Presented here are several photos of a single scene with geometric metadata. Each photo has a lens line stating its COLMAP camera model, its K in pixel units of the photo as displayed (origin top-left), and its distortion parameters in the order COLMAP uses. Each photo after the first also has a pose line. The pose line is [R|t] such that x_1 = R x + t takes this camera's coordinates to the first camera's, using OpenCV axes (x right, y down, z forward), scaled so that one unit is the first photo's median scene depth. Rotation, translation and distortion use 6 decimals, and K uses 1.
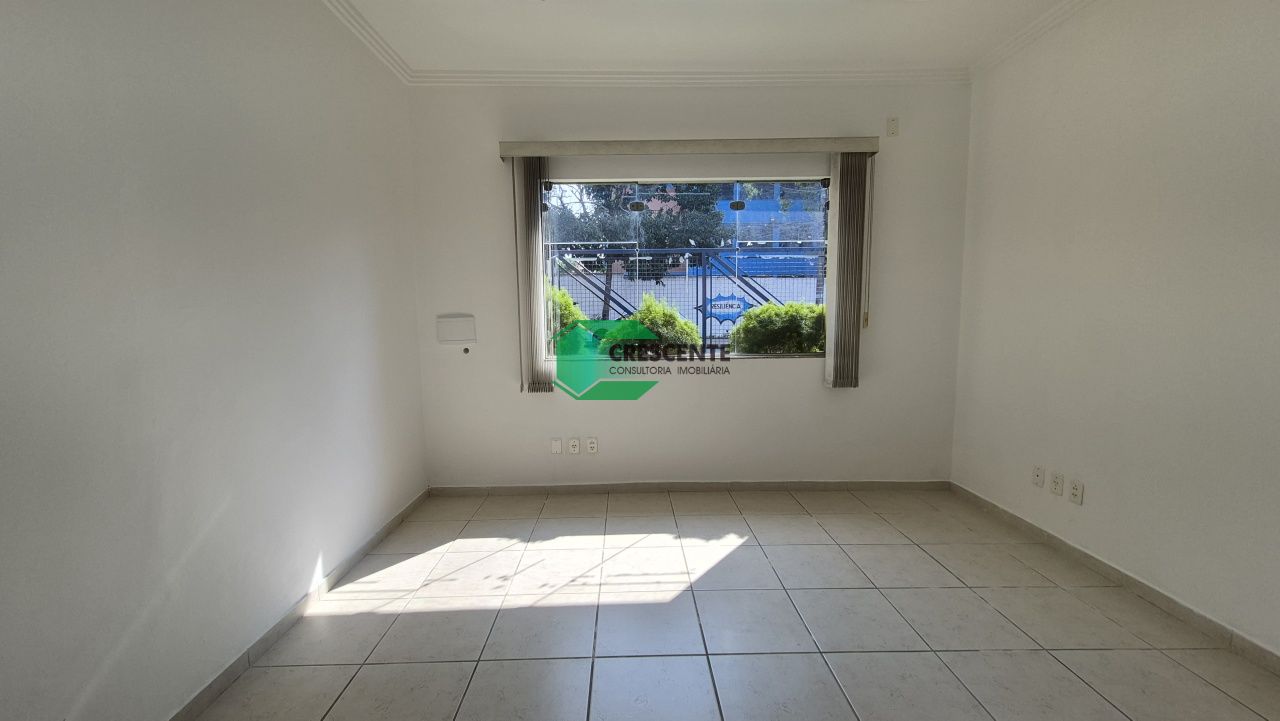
lens RADIAL K [[499.7, 0, 633.4], [0, 499.7, 353.5], [0, 0, 1]] dist [-0.001858, -0.000998]
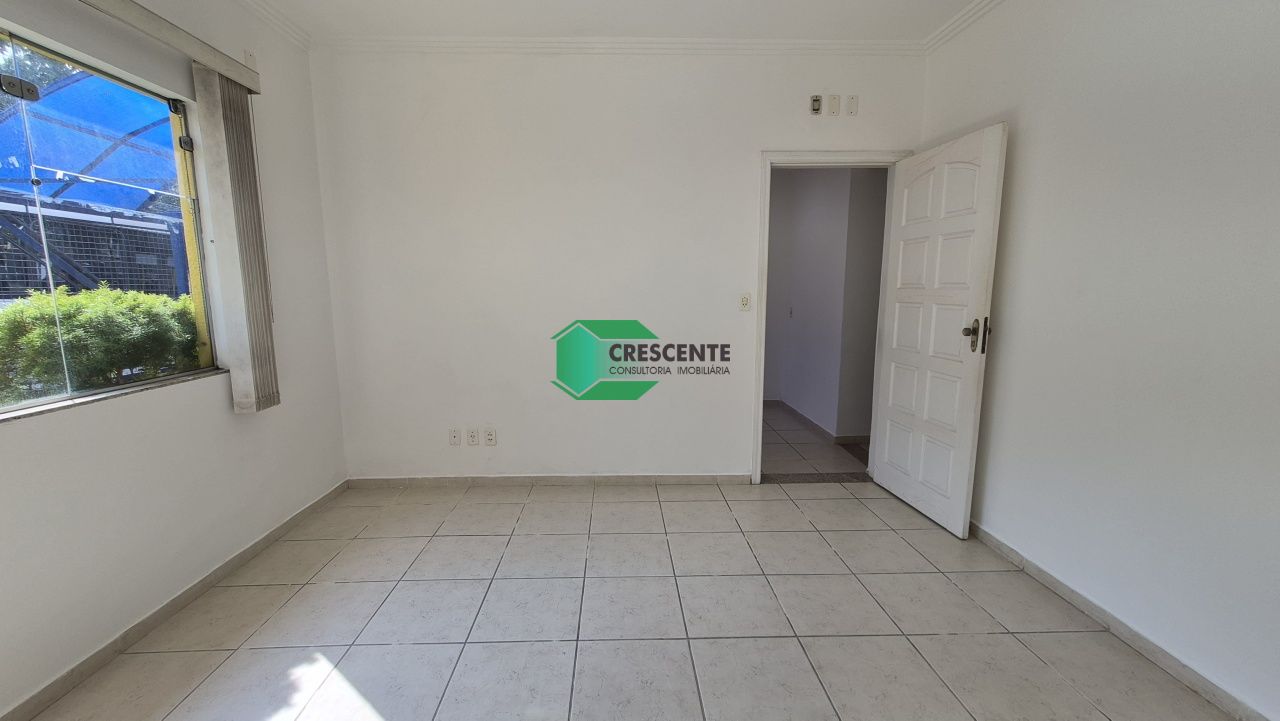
lens RADIAL K [[499.7, 0, 630.2], [0, 499.7, 362.1], [0, 0, 1]] dist [-0.001858, -0.000998]
pose [[-0.008121, -0.138954, 0.990266, -0.311834], [0.092353, 0.985961, 0.139107, -0.053757], [-0.995693, 0.092584, 0.004826, 0.463875]]
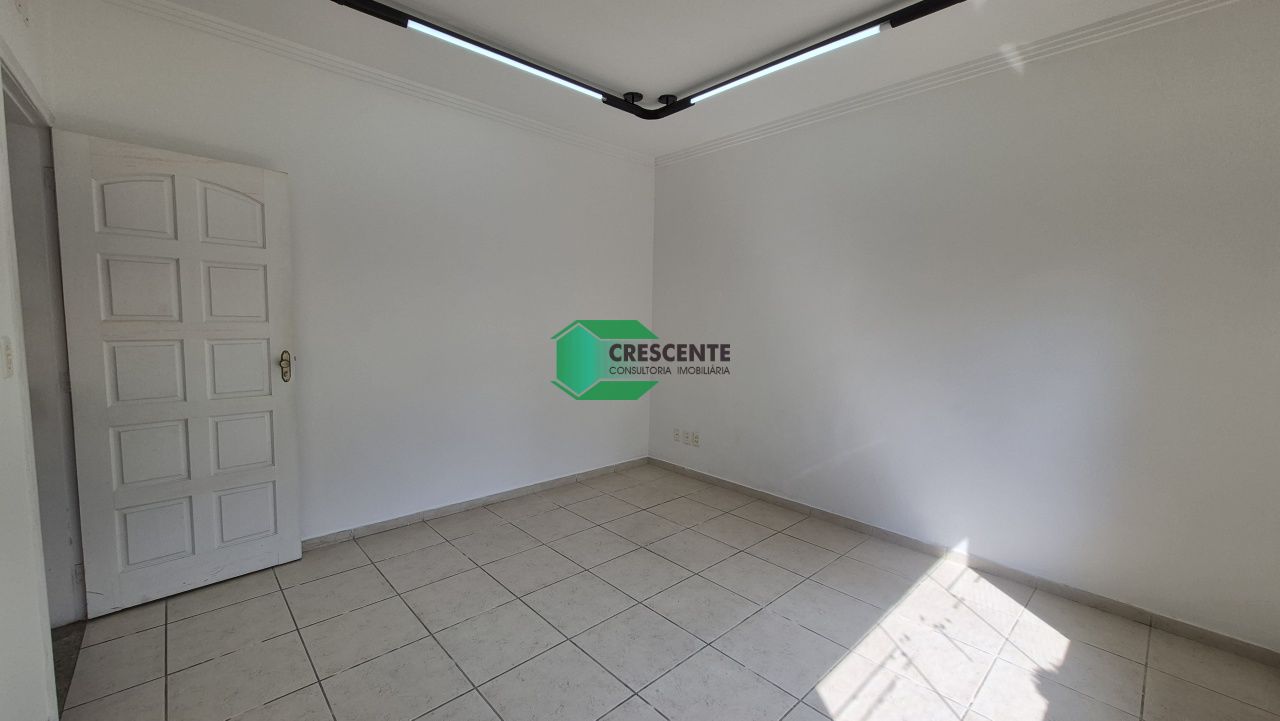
lens RADIAL K [[499.7, 0, 627.1], [0, 499.7, 358.9], [0, 0, 1]] dist [-0.001858, -0.000998]
pose [[-0.750531, 0.048731, -0.659037, 0.569196], [-0.069515, 0.985923, 0.152067, -0.111836], [0.657169, 0.159944, -0.736578, 0.896909]]
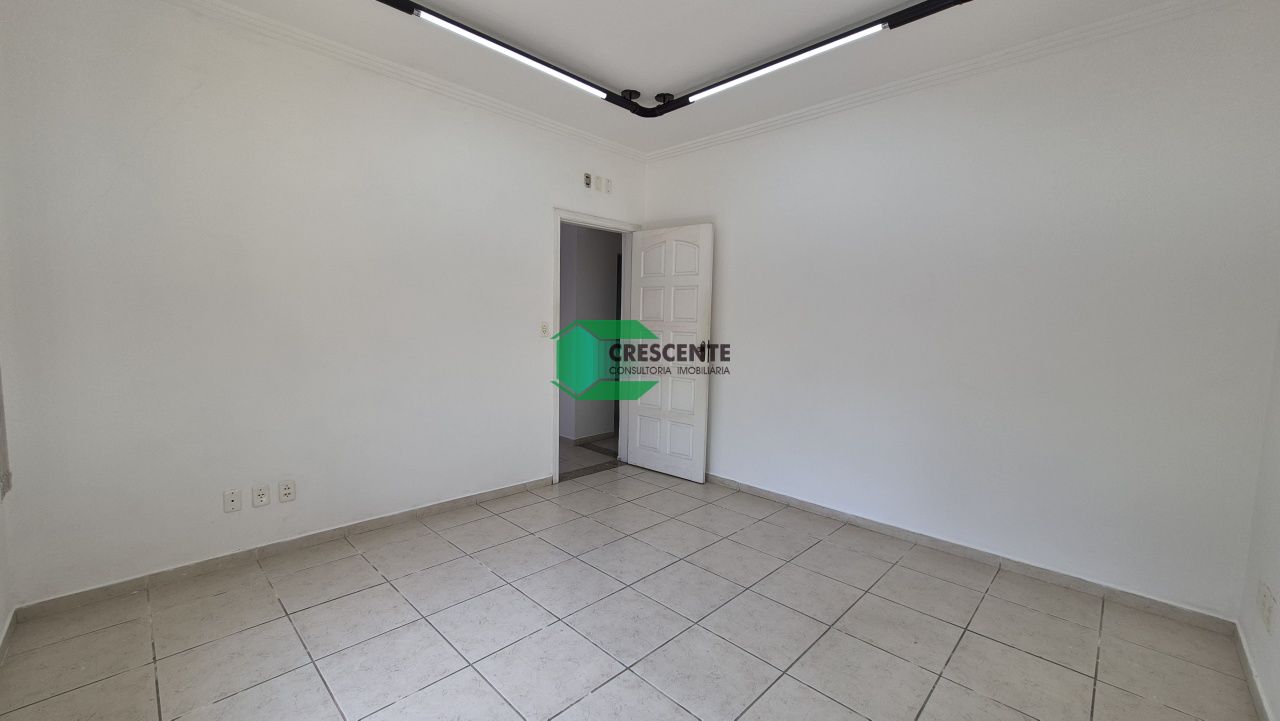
lens RADIAL K [[499.7, 0, 633.6], [0, 499.7, 360.2], [0, 0, 1]] dist [-0.001858, -0.000998]
pose [[-0.695223, -0.064246, 0.715917, -0.308143], [0.047634, 0.989690, 0.135071, -0.090030], [-0.717214, 0.128007, -0.684995, 0.897173]]
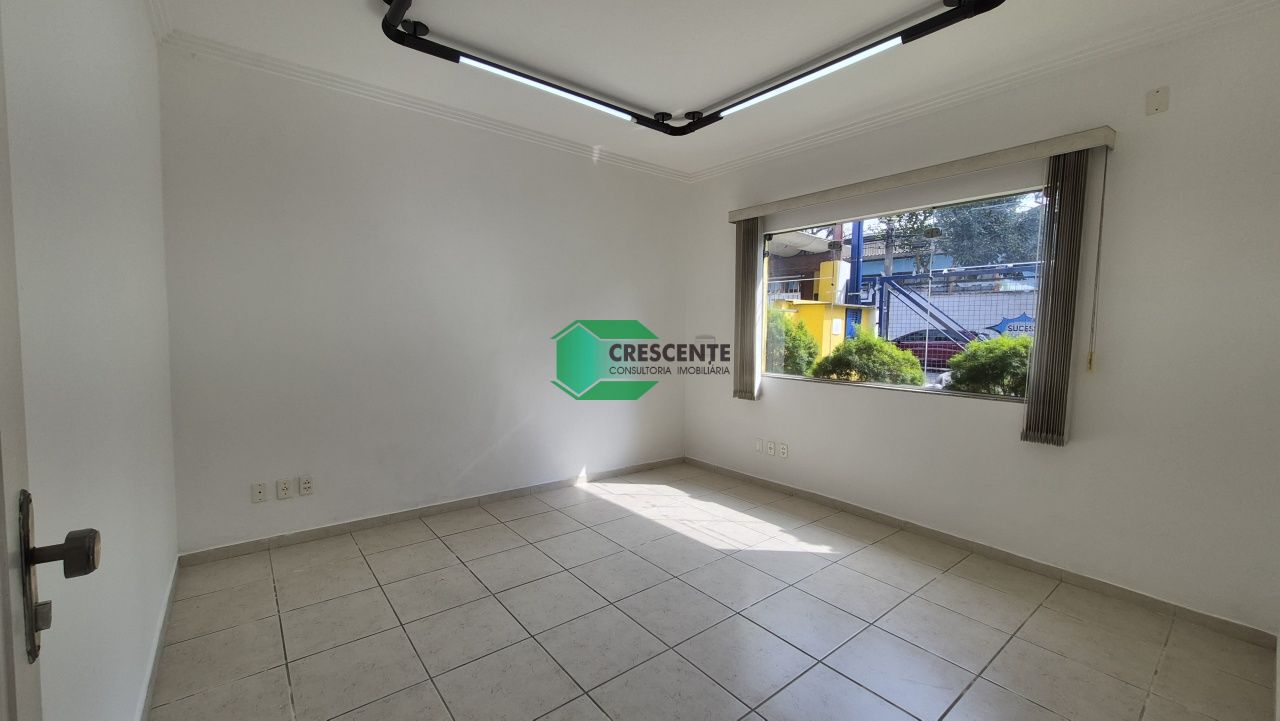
lens RADIAL K [[499.7, 0, 636.8], [0, 499.7, 361.6], [0, 0, 1]] dist [-0.001858, -0.000998]
pose [[0.605484, 0.074398, -0.792373, 0.665145], [-0.092483, 0.995453, 0.022796, -0.022324], [0.790466, 0.059479, 0.609611, -0.011712]]
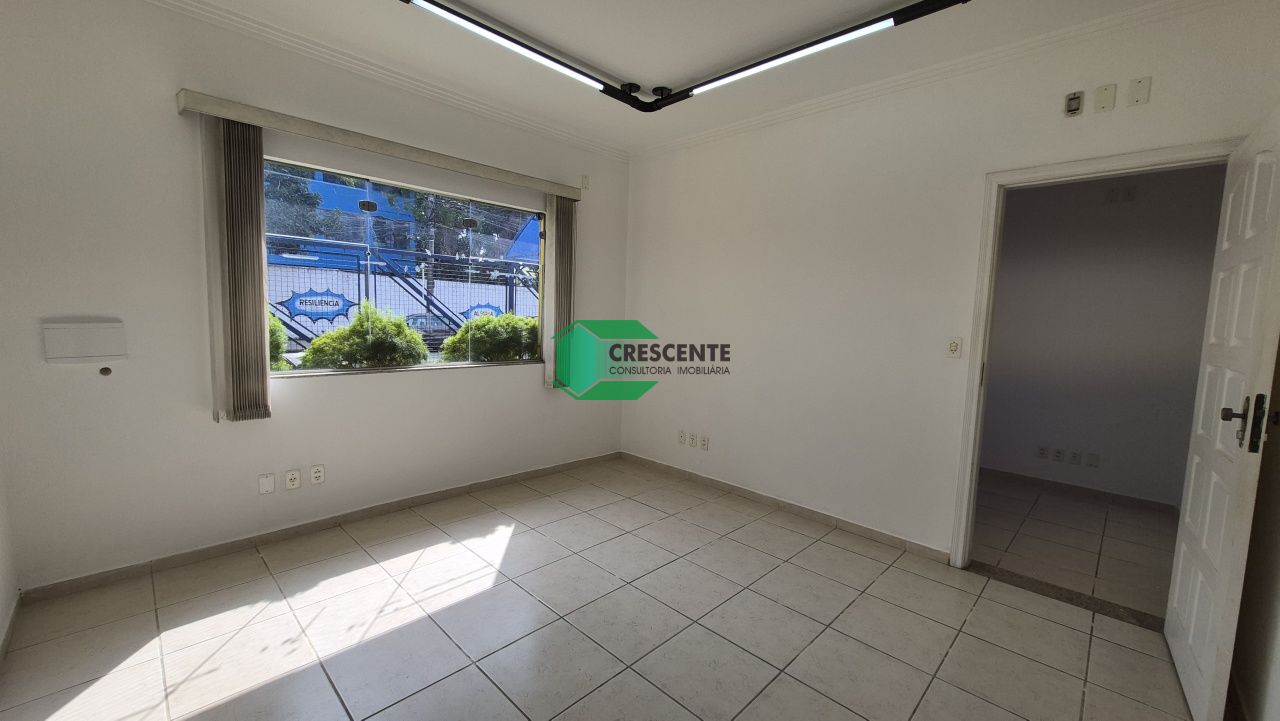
lens RADIAL K [[499.7, 0, 633.5], [0, 499.7, 360.9], [0, 0, 1]] dist [-0.001858, -0.000998]
pose [[0.715216, -0.029849, 0.698266, -0.303909], [0.021529, 0.999554, 0.020676, -0.019189], [-0.698572, 0.000244, 0.715540, 0.002771]]
